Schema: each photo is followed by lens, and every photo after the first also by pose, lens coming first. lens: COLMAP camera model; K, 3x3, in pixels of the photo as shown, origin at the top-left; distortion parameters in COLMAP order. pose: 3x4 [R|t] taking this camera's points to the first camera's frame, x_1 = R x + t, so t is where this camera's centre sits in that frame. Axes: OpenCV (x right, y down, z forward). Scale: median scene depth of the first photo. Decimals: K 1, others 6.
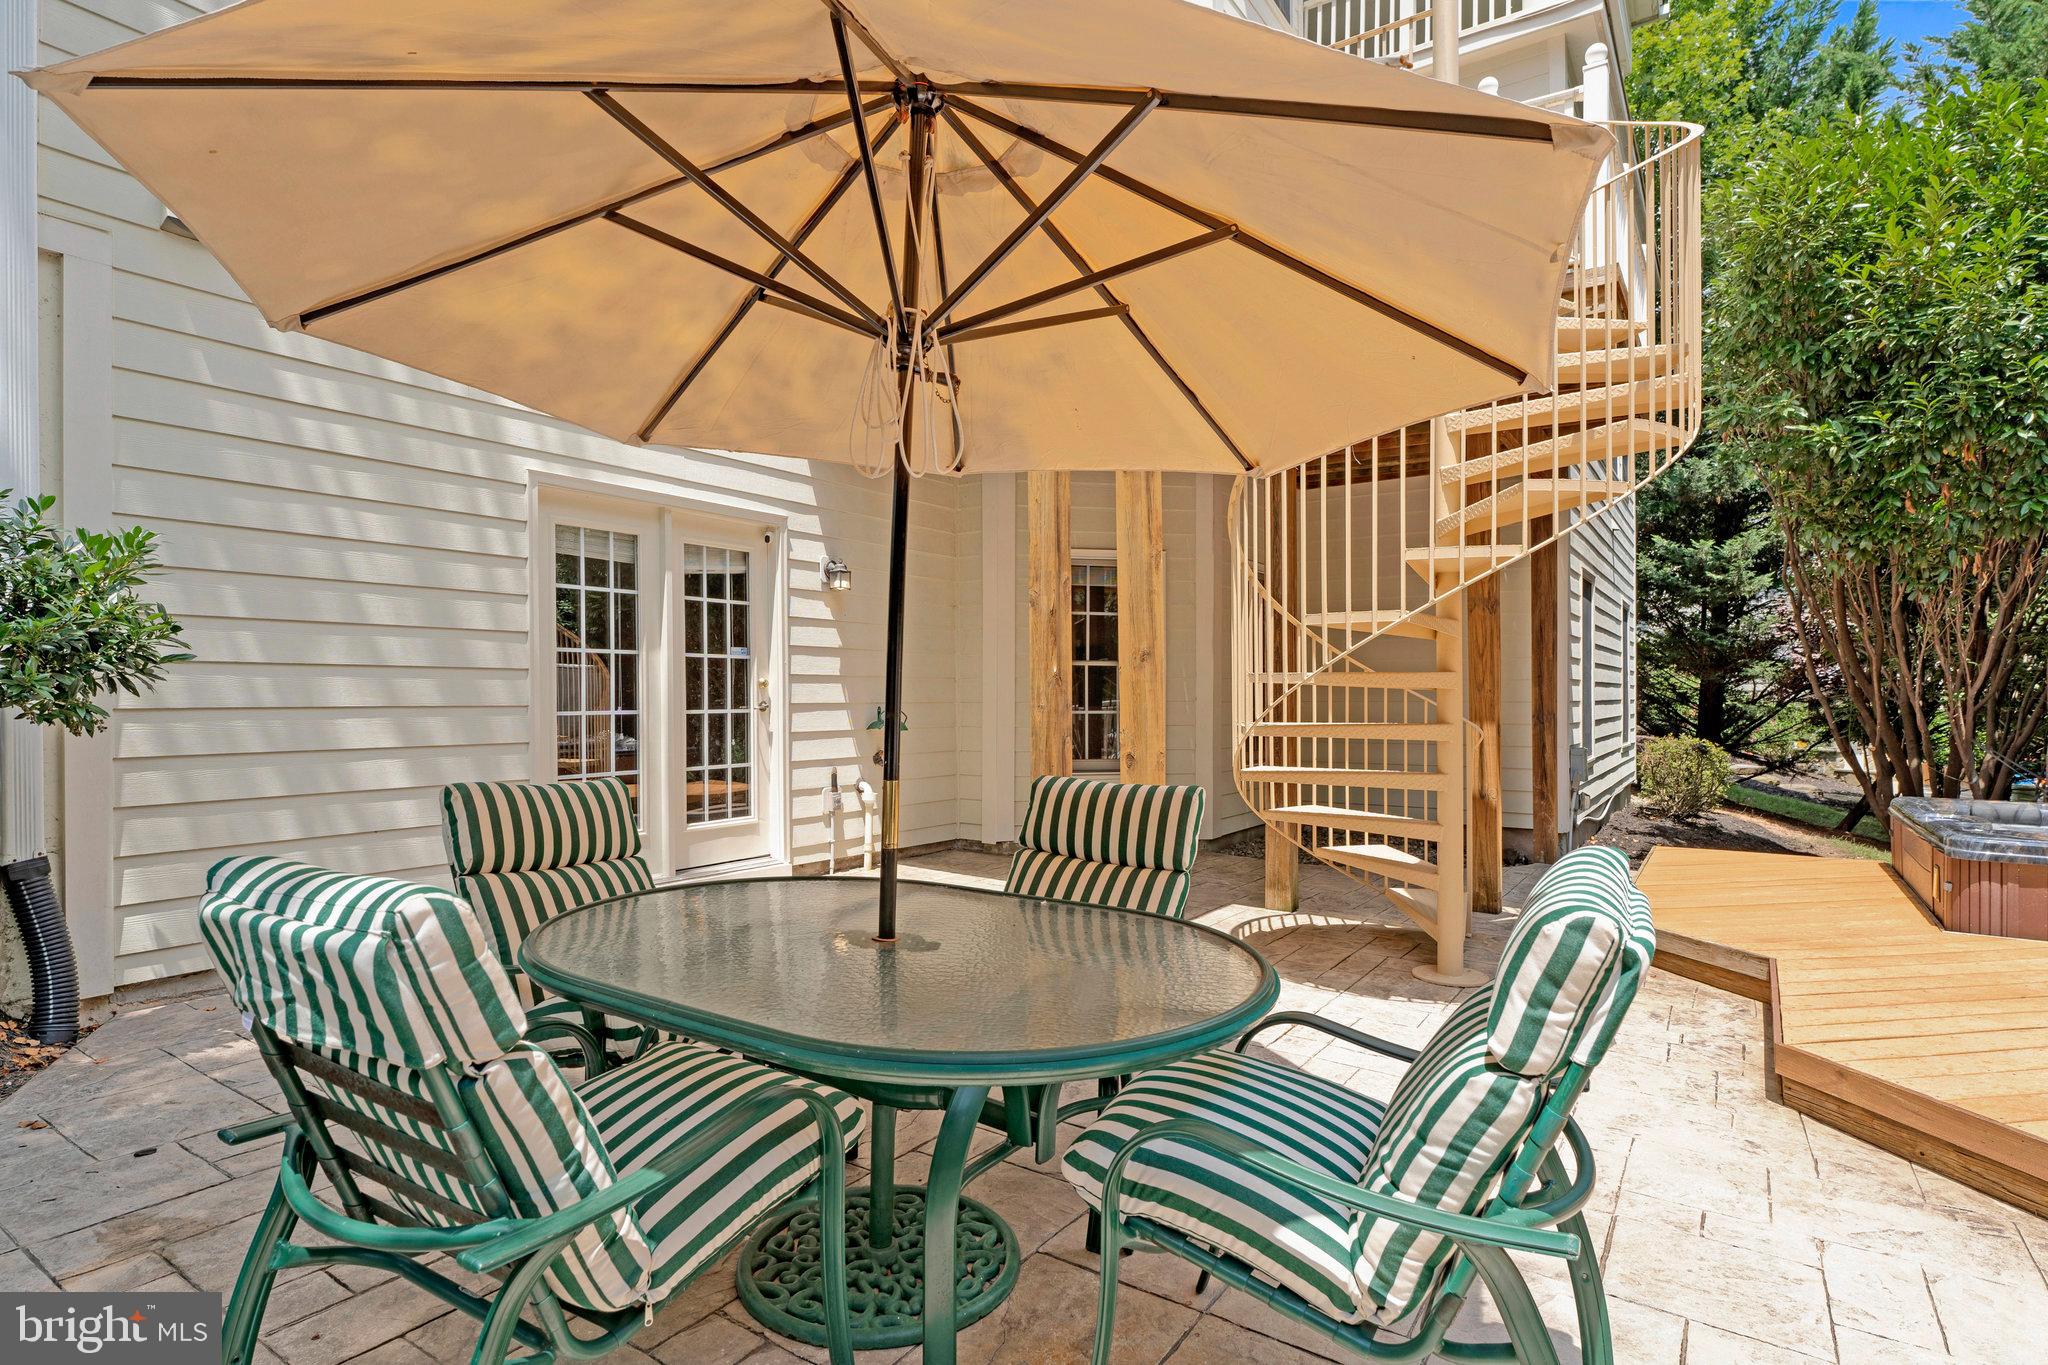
lens RADIAL K [[1057.2, 0, 1025.9], [0, 1057.2, 677.2], [0, 0, 1]] dist [0.014756, -0.000541]
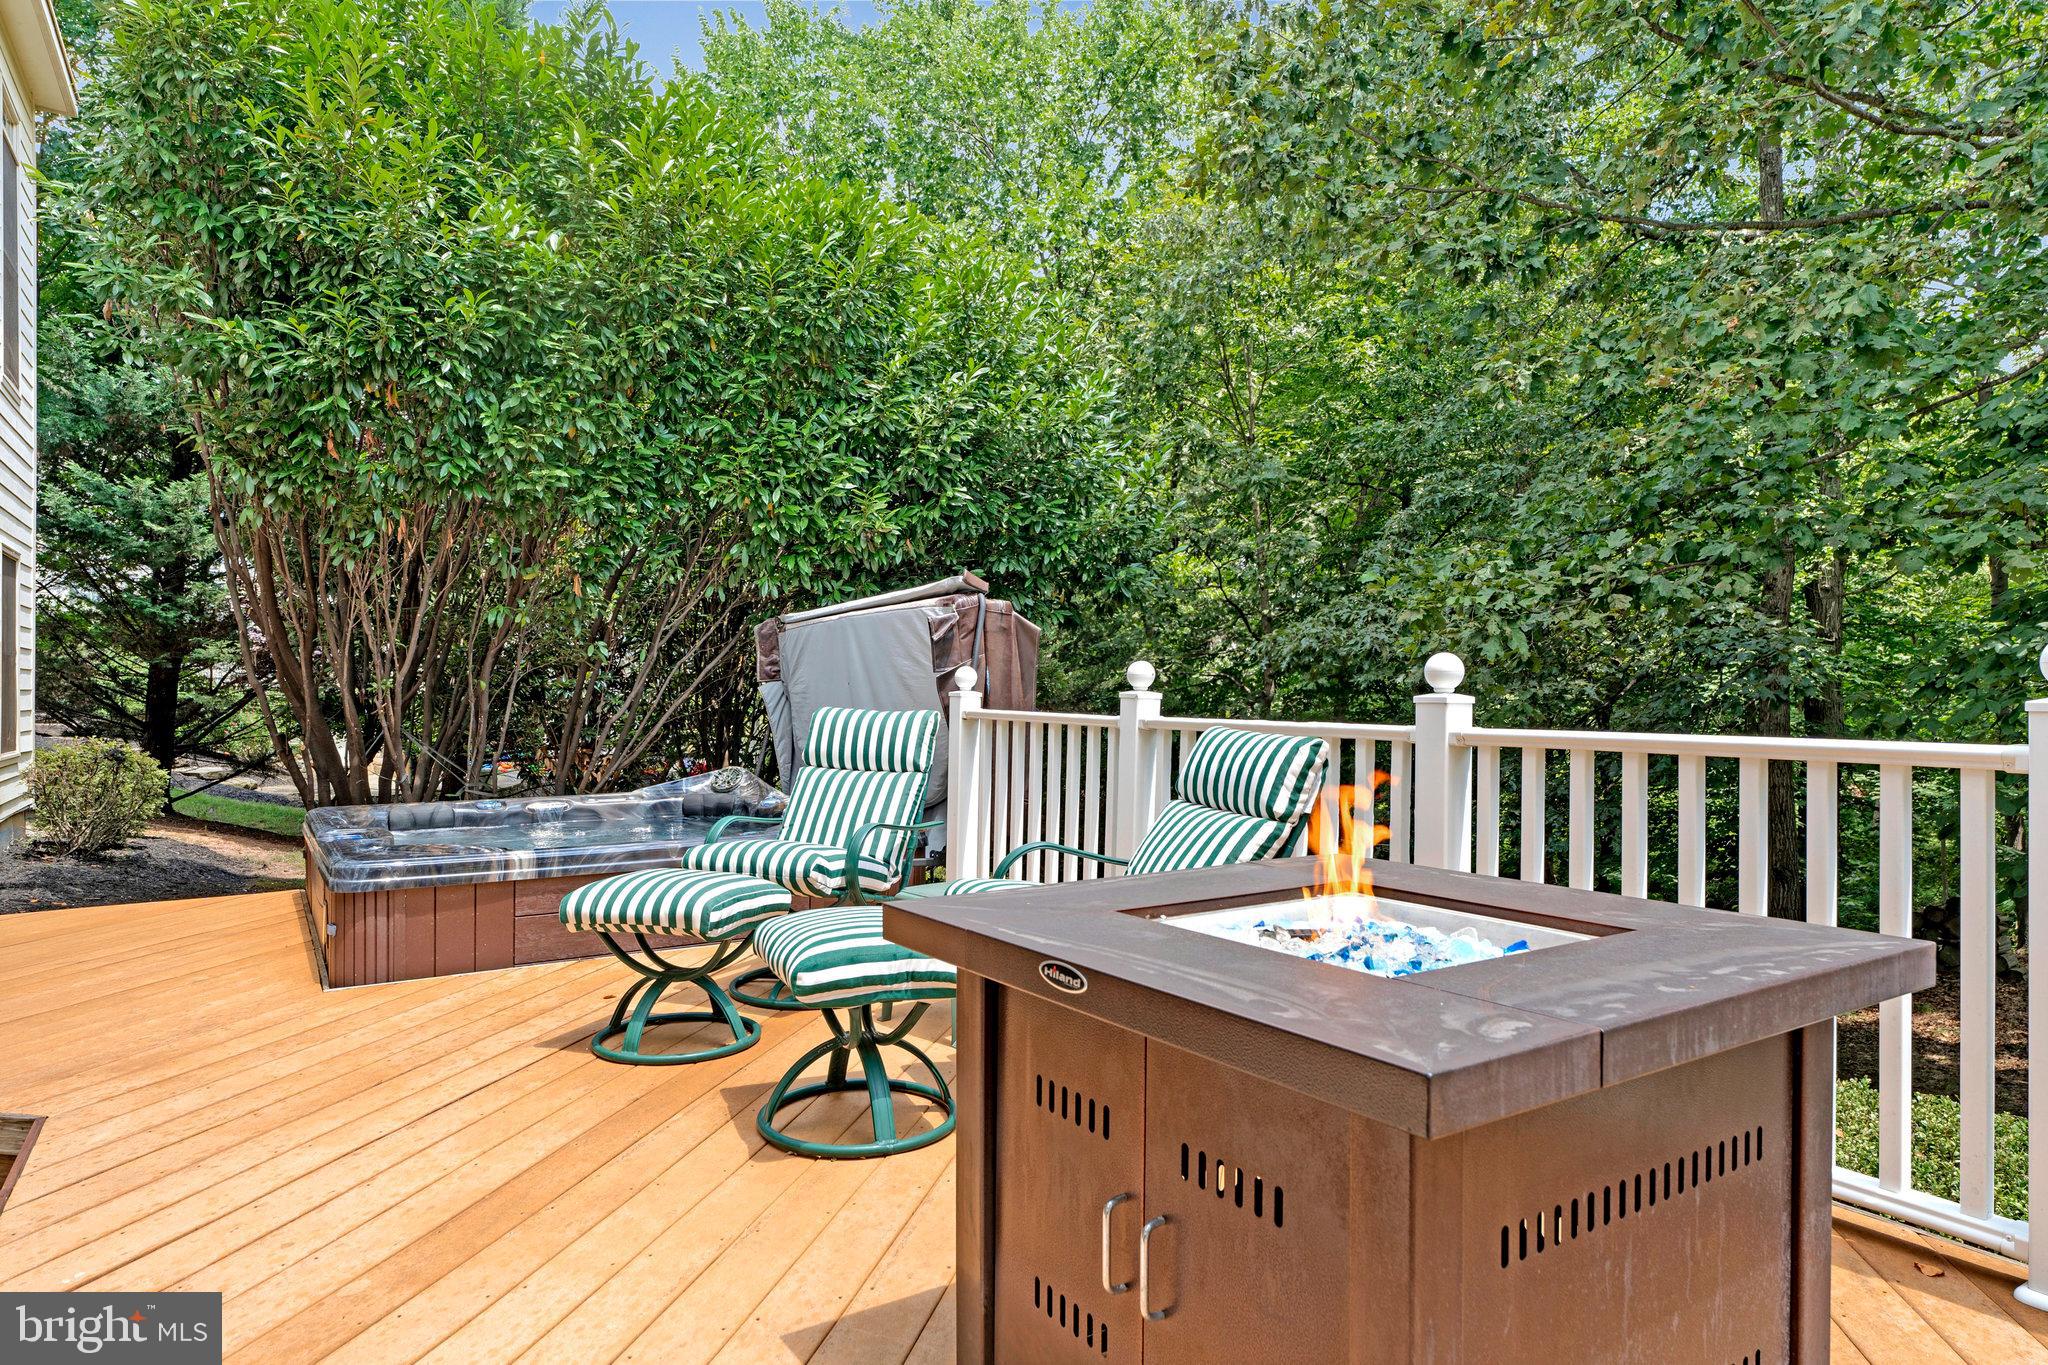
lens RADIAL K [[1216.5, 0, 1024.0], [0, 1216.5, 682.5], [0, 0, 1]] dist [-0.012678, -0.000831]
pose [[0.402806, -0.002040, 0.915283, 0.193637], [-0.012591, 0.999891, 0.007769, 0.003834], [-0.915199, -0.014653, 0.402737, 0.143628]]
